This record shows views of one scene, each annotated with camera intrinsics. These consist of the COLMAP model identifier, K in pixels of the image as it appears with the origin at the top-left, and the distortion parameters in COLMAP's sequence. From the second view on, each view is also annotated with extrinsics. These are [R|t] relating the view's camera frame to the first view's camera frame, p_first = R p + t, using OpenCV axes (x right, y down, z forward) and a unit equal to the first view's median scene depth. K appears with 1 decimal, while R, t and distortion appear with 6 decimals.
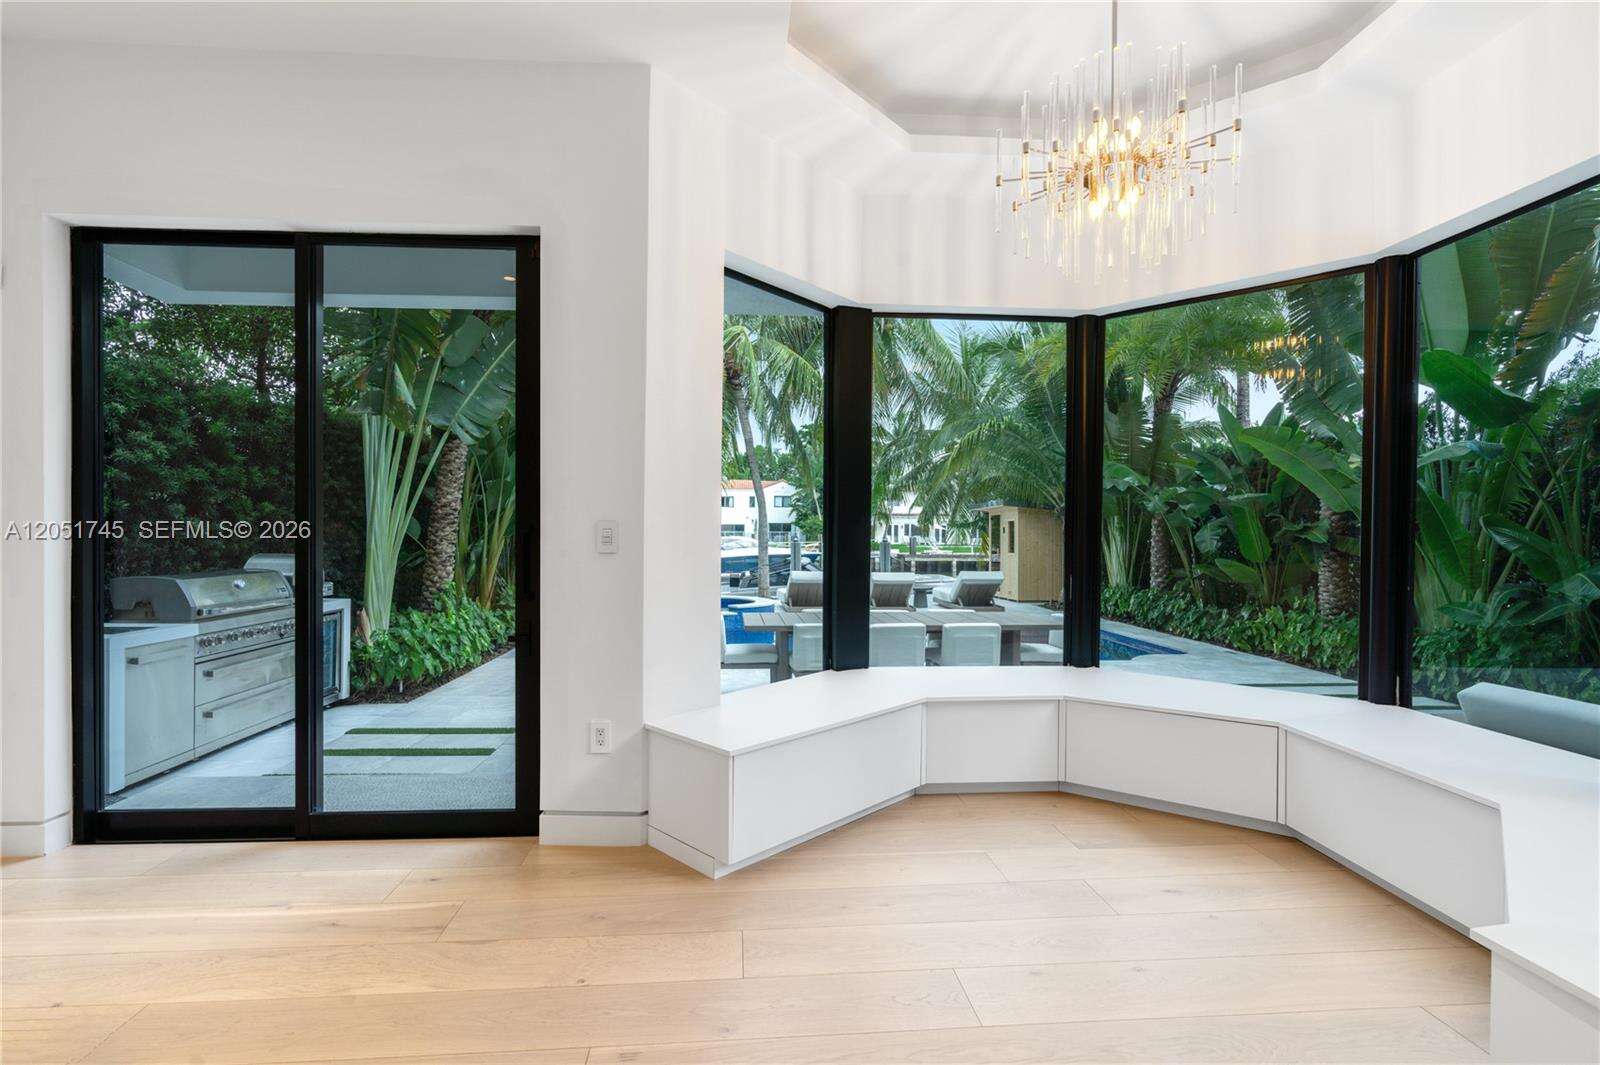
lens RADIAL K [[726.7, 0, 805.1], [0, 726.7, 540.8], [0, 0, 1]] dist [-0.013063, 0.001040]
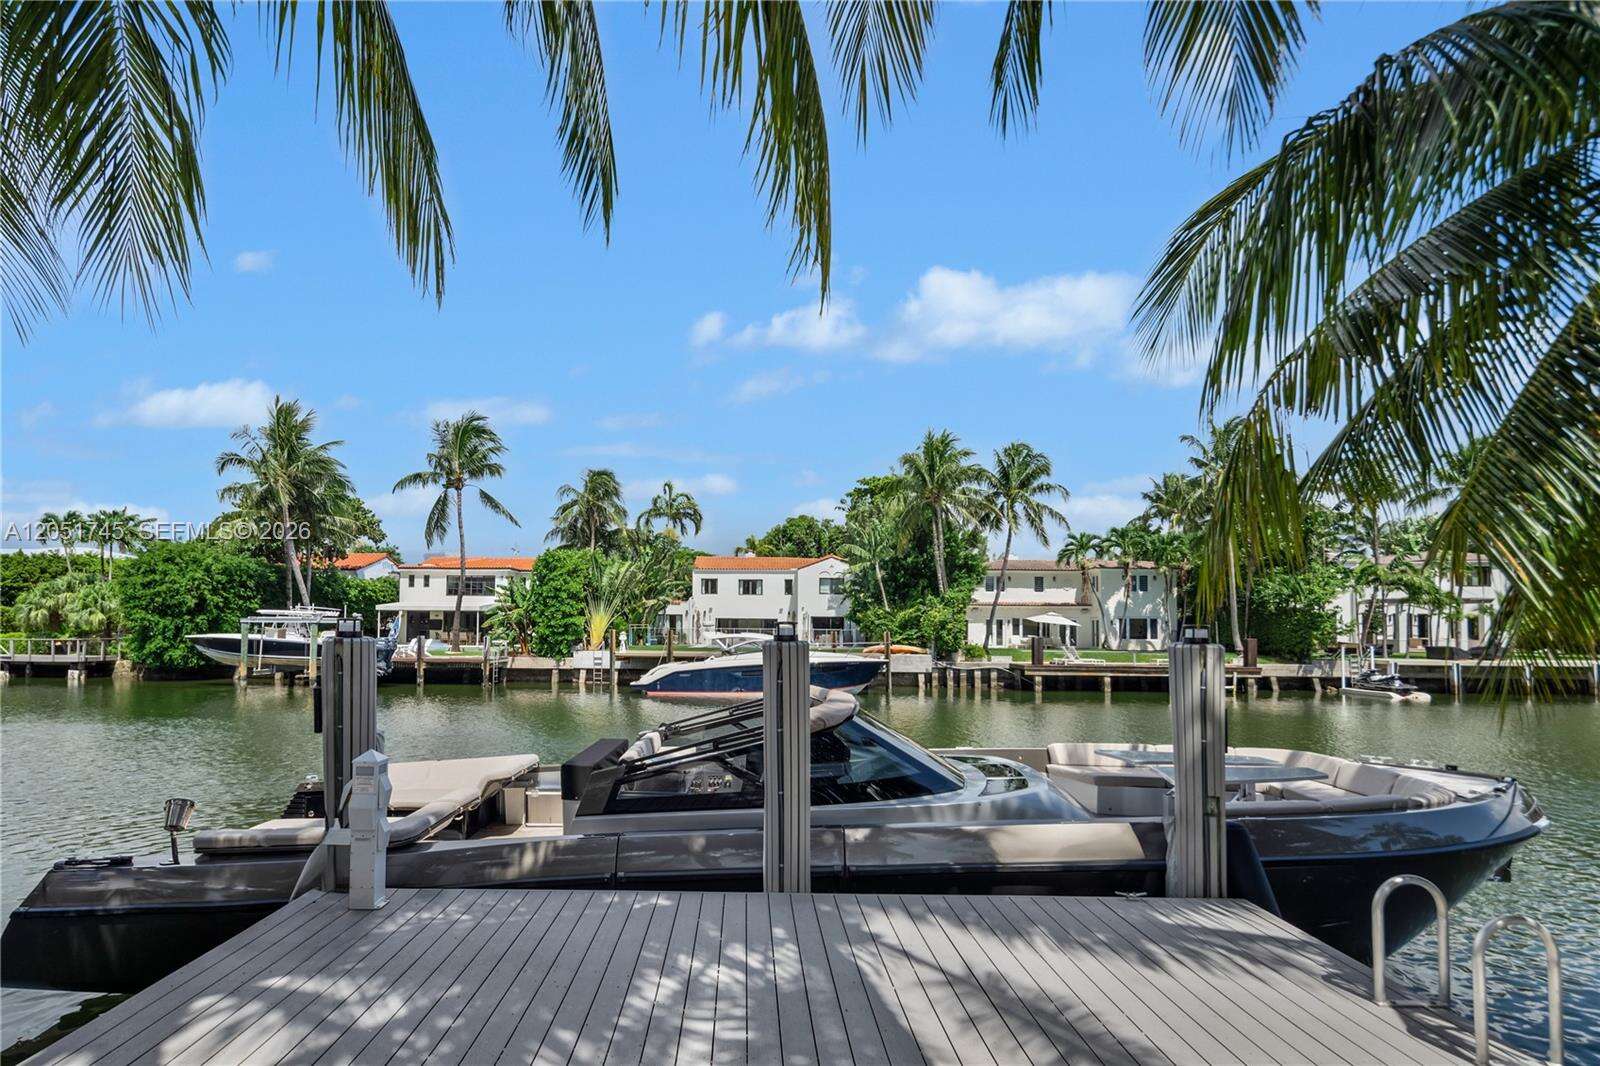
lens RADIAL K [[791.9, 0, 760.5], [0, 791.9, 607.3], [0, 0, 1]] dist [0.006013, -0.005230]
pose [[0.991279, -0.000347, -0.131779, 0.002580], [-0.005531, 0.999006, -0.044234, 0.000761], [0.131663, 0.044578, 0.990292, 0.365668]]
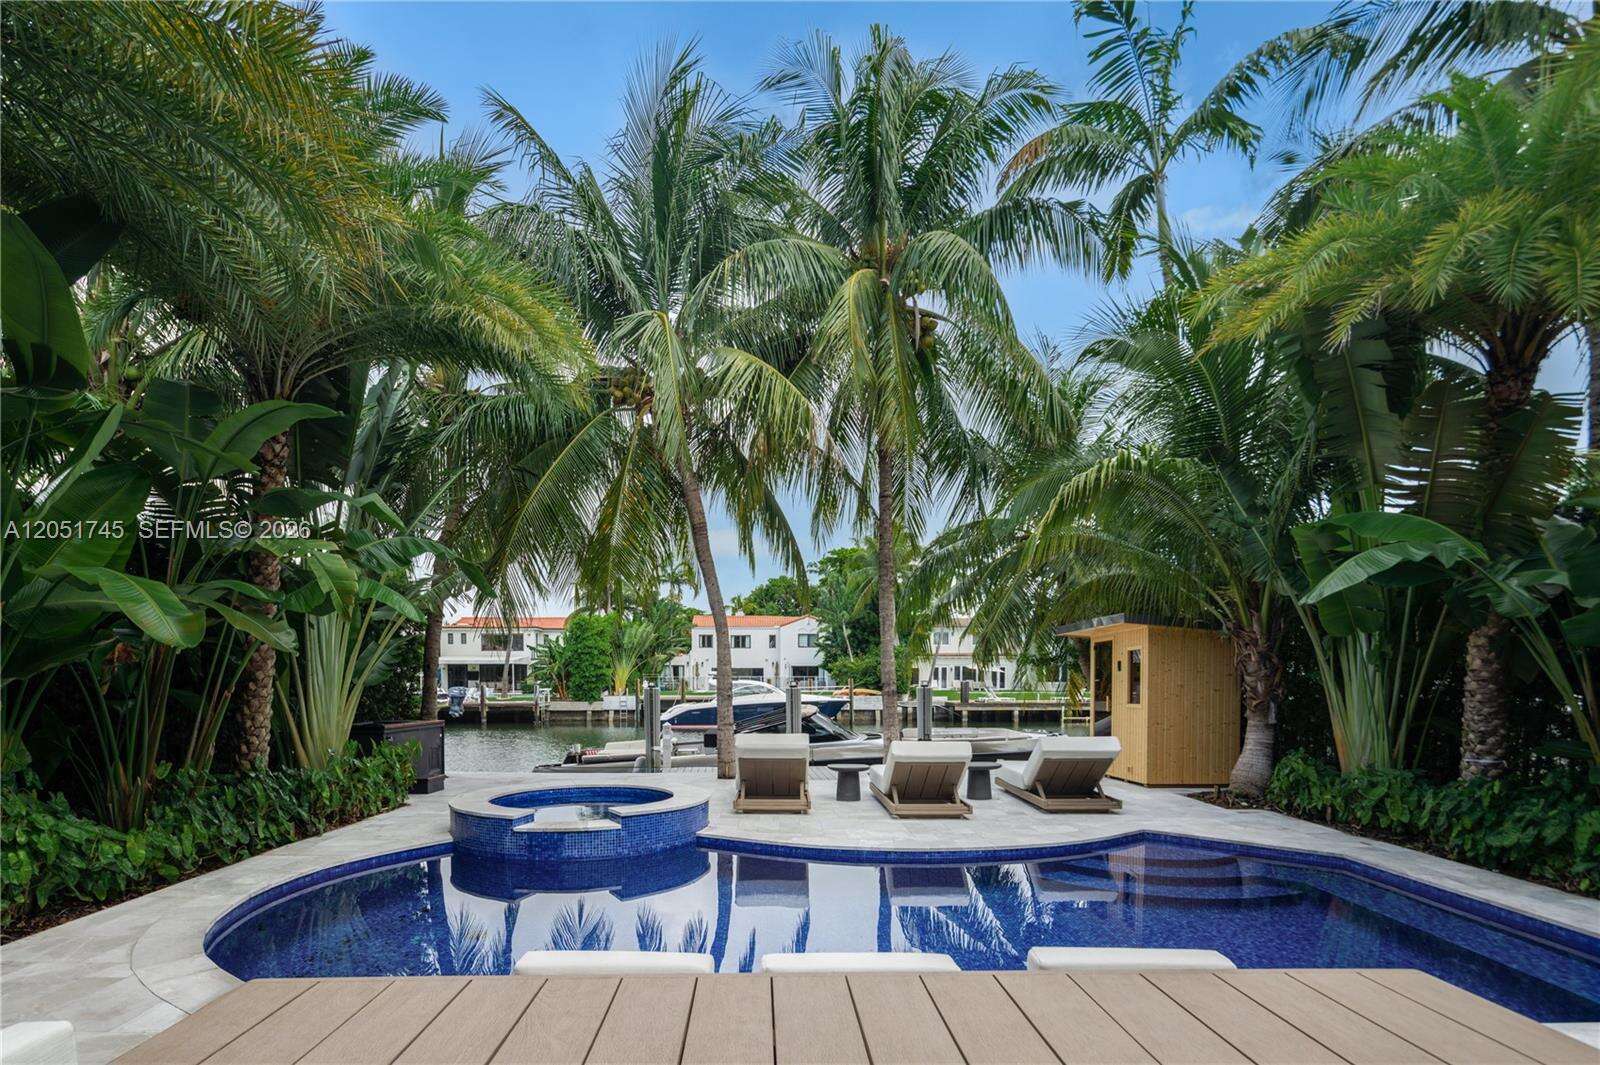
lens RADIAL K [[791.9, 0, 783.3], [0, 791.9, 709.5], [0, 0, 1]] dist [0.006013, -0.005230]
pose [[0.997020, -0.002990, -0.077091, 0.017149], [0.005170, 0.999592, 0.028100, 0.000559], [0.076976, -0.028415, 0.996628, 0.119065]]
